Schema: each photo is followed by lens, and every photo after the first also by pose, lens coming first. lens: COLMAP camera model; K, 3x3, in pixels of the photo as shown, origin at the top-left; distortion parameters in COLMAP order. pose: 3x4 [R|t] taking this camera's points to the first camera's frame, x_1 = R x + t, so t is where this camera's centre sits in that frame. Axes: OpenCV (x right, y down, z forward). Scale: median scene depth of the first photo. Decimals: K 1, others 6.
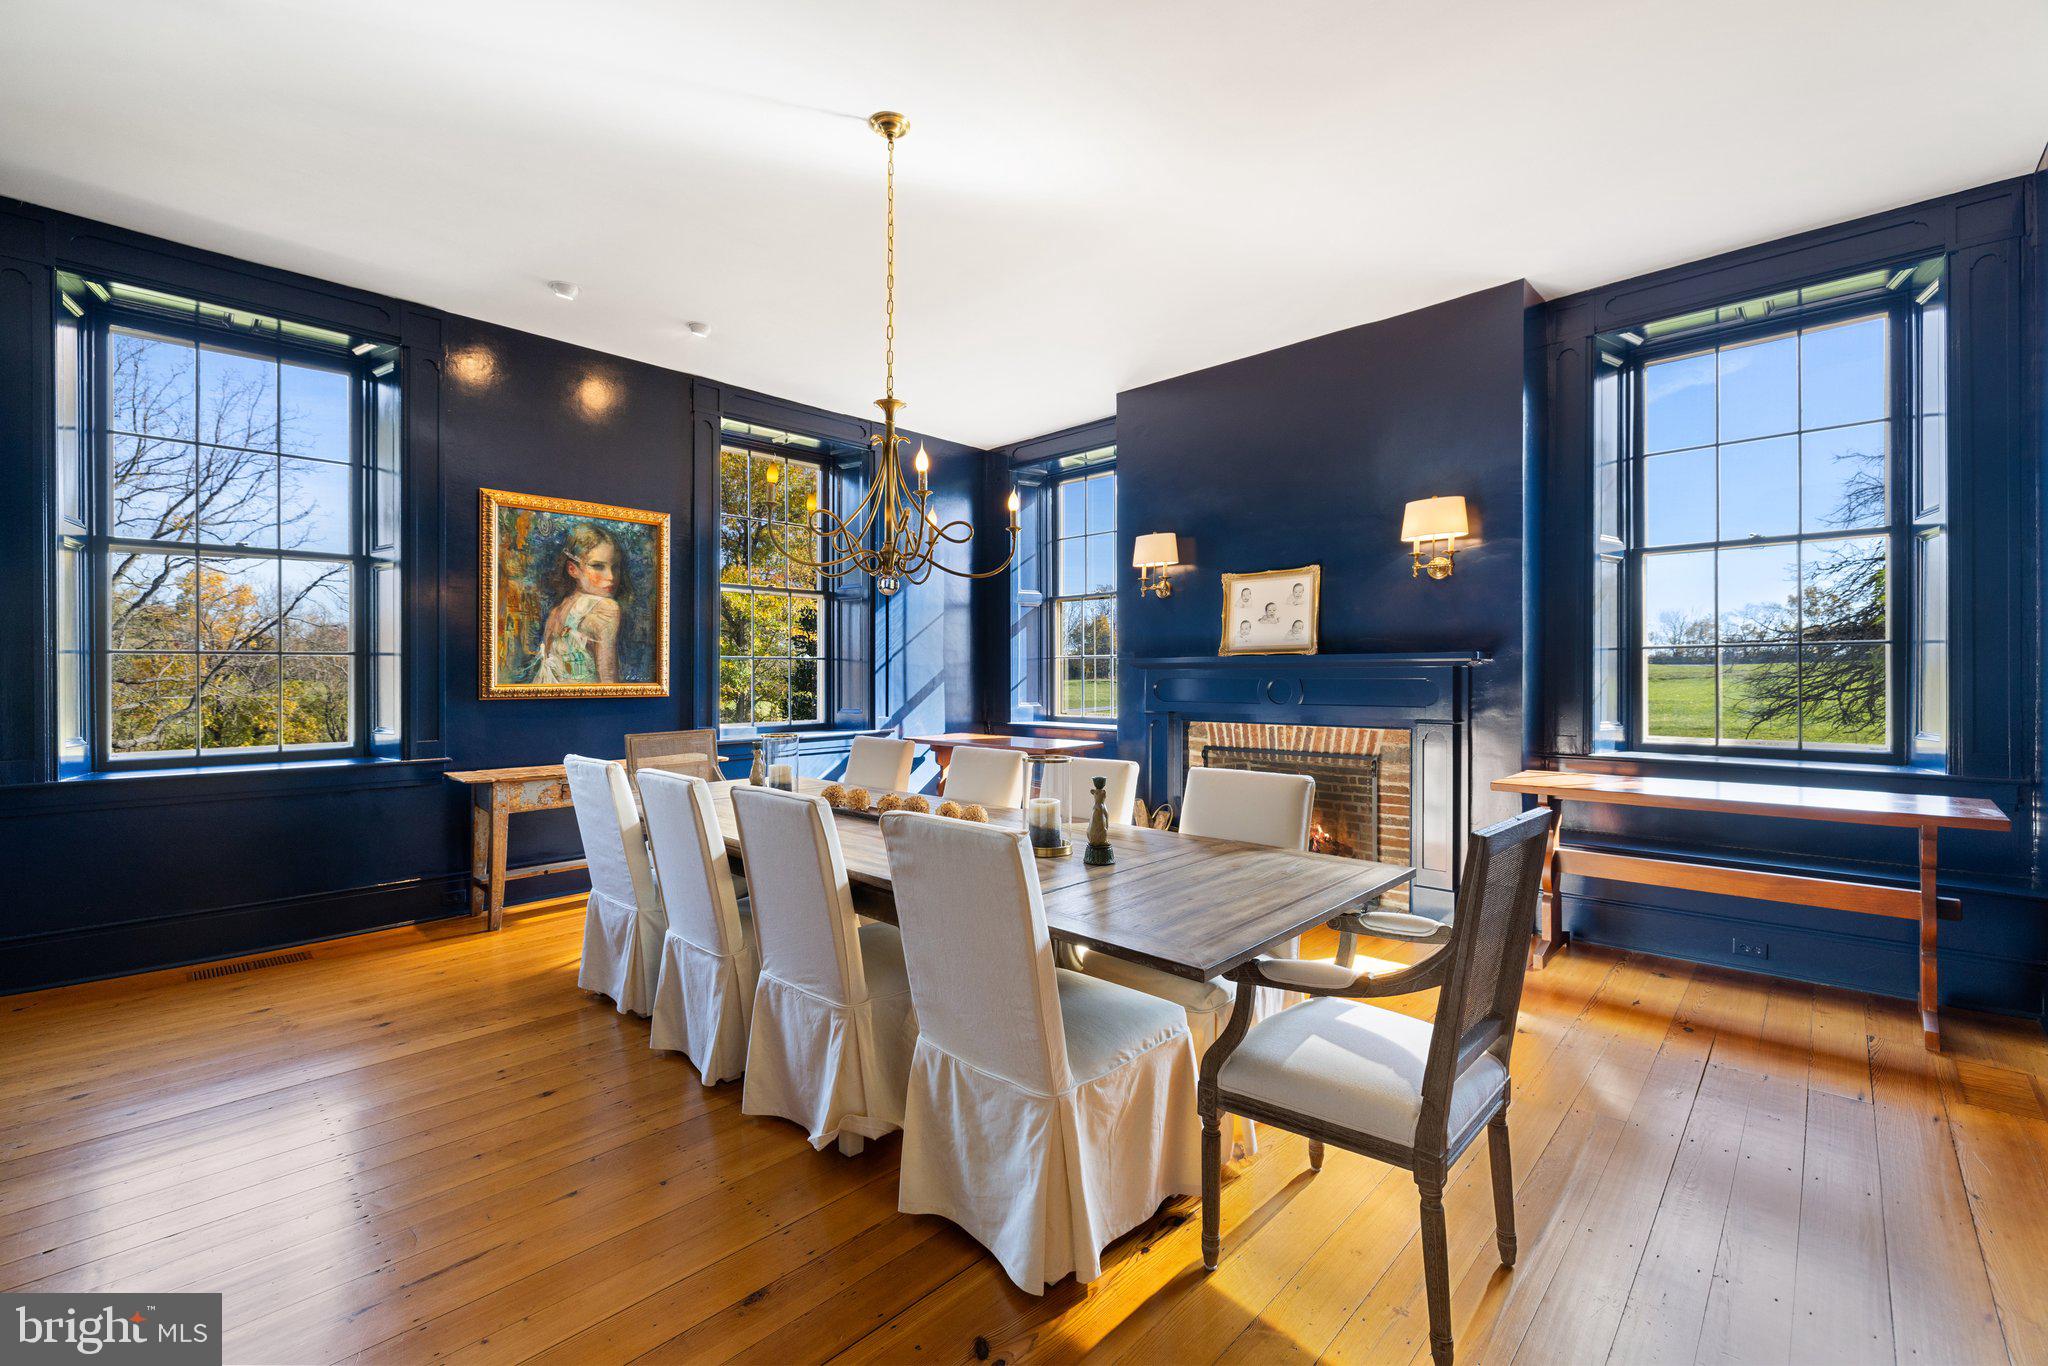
lens RADIAL K [[874.8, 0, 1032.3], [0, 874.8, 677.1], [0, 0, 1]] dist [0.000762, -0.000318]
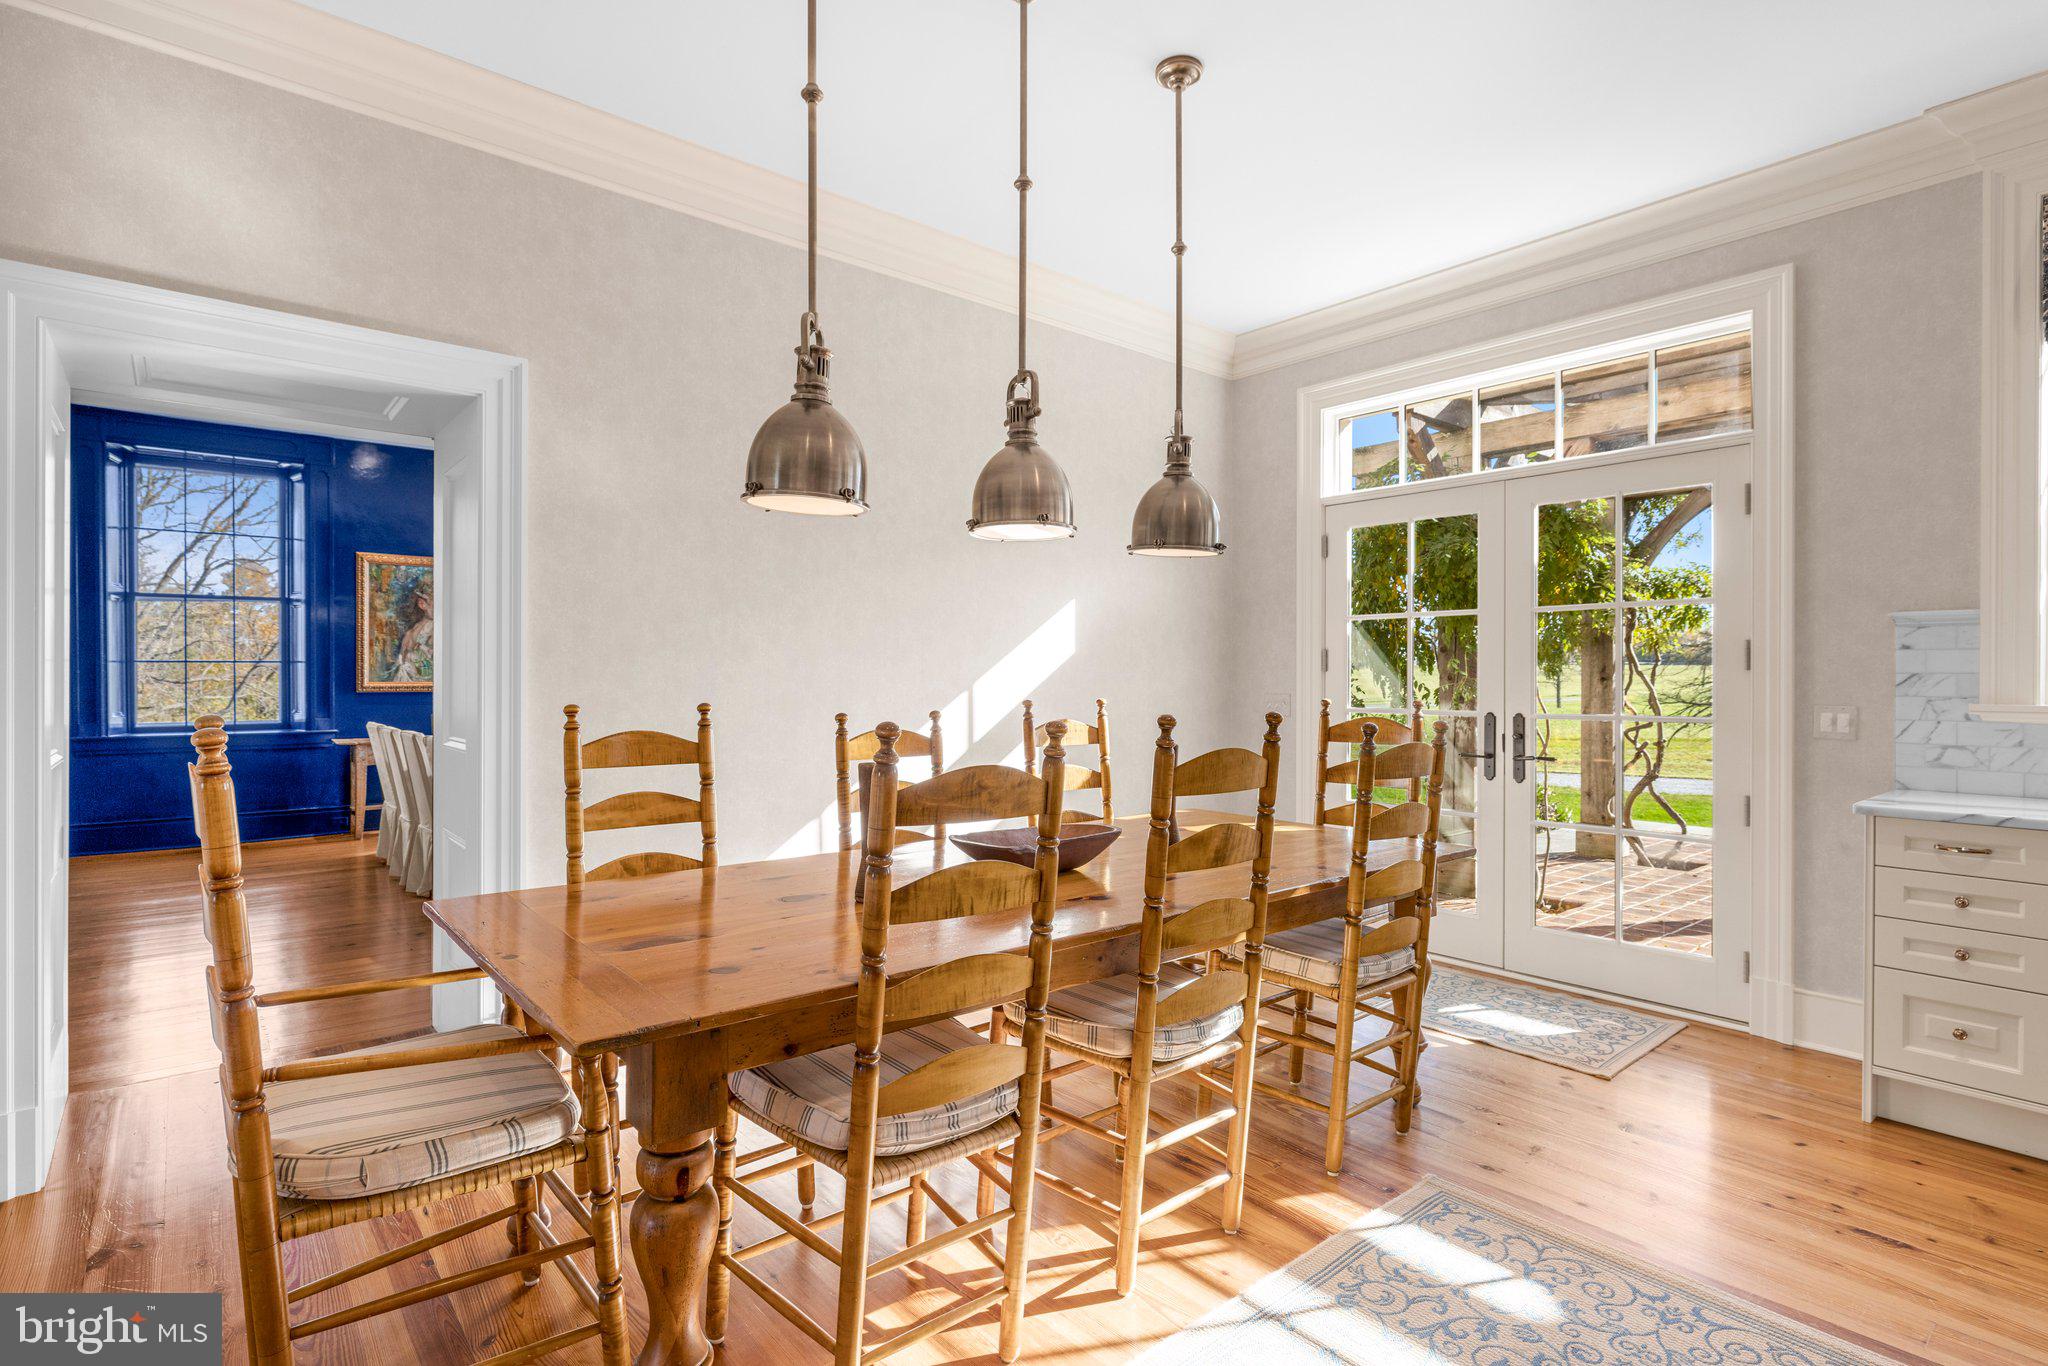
lens RADIAL K [[1009.5, 0, 1002.1], [0, 1009.5, 690.2], [0, 0, 1]] dist [-0.000906, 0.000657]
pose [[0.992841, 0.007282, -0.119224, 0.635904], [-0.005822, 0.999904, 0.012594, -0.005663], [0.119305, -0.011810, 0.992787, -0.556726]]
